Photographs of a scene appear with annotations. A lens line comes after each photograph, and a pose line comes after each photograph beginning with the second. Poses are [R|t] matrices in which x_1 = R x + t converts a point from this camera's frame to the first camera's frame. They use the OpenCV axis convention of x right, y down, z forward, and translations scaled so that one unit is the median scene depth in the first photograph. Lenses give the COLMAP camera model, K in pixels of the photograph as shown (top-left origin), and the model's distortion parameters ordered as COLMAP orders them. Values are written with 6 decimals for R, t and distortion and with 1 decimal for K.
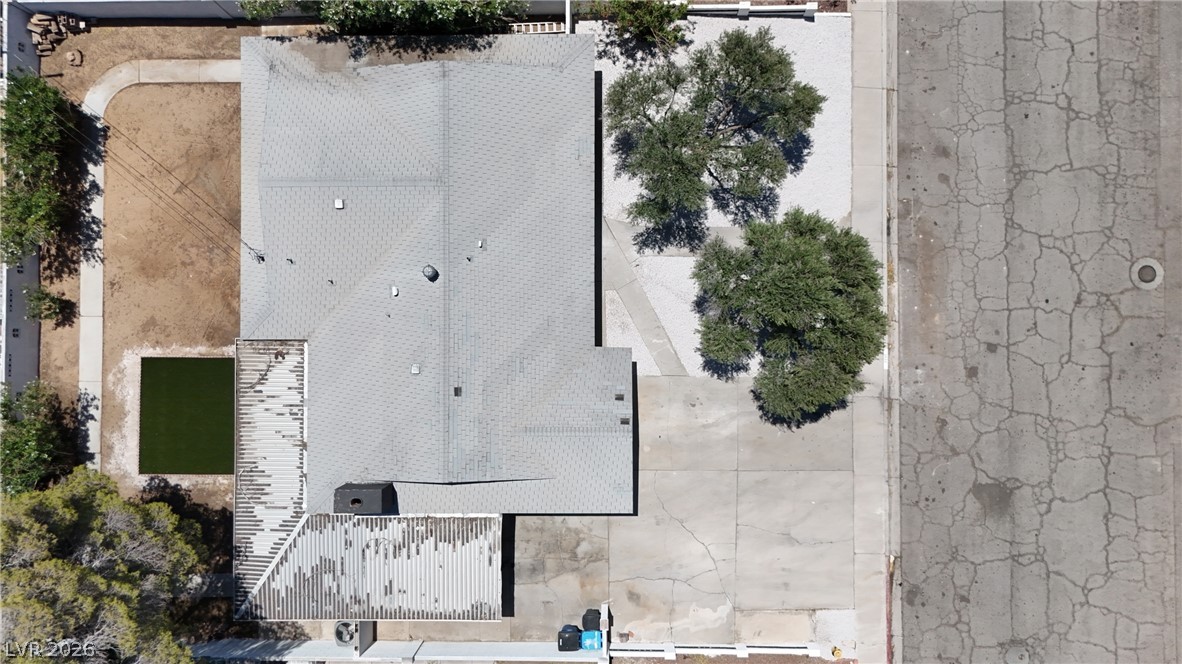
lens RADIAL K [[879.6, 0, 591.0], [0, 879.6, 332.0], [0, 0, 1]] dist [0.067586, -0.084423]
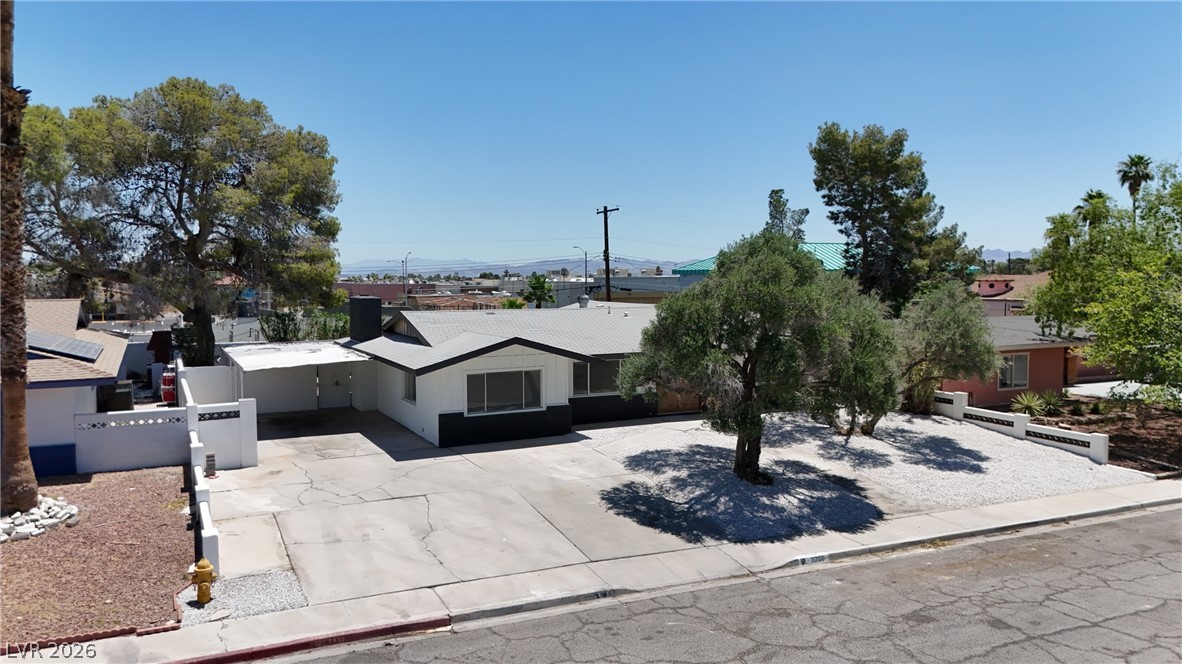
lens RADIAL K [[879.6, 0, 591.0], [0, 879.6, 332.0], [0, 0, 1]] dist [0.067586, -0.084423]
pose [[0.442262, 0.090476, -0.892311, 0.730205], [-0.896855, 0.036372, -0.440826, 0.372895], [-0.007429, 0.995234, 0.097230, 0.821445]]
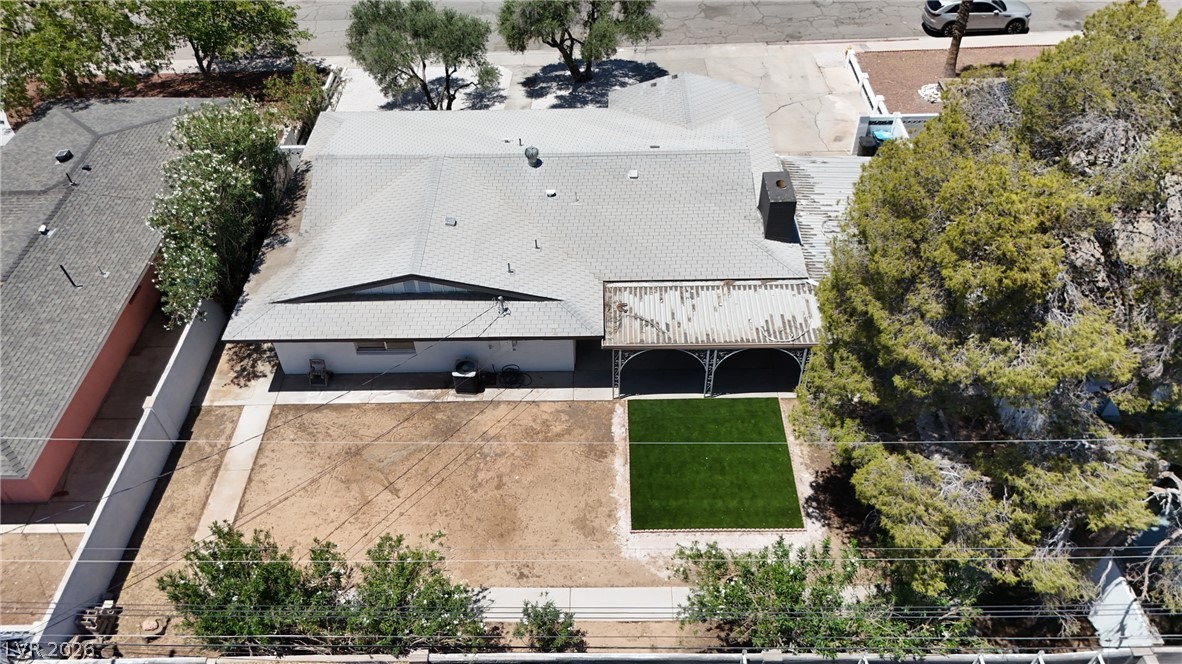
lens RADIAL K [[879.6, 0, 591.0], [0, 879.6, 332.0], [0, 0, 1]] dist [0.067586, -0.084423]
pose [[0.004390, -0.668978, 0.743269, -0.911847], [0.999886, -0.007813, -0.012938, 0.007372], [0.014462, 0.743241, 0.668868, 0.439998]]
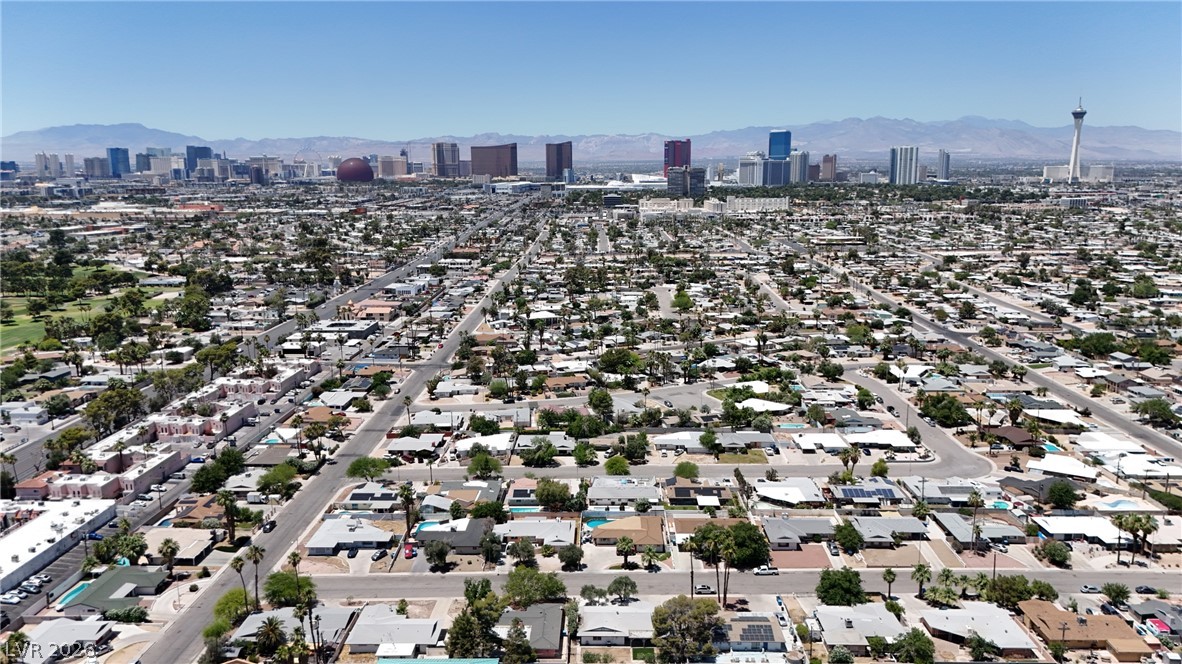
lens RADIAL K [[879.6, 0, 591.0], [0, 879.6, 332.0], [0, 0, 1]] dist [0.067586, -0.084423]
pose [[0.012814, -0.149908, 0.988617, -5.322362], [0.999917, 0.003309, -0.012458, -0.158847], [-0.001404, 0.988694, 0.149938, -1.656150]]
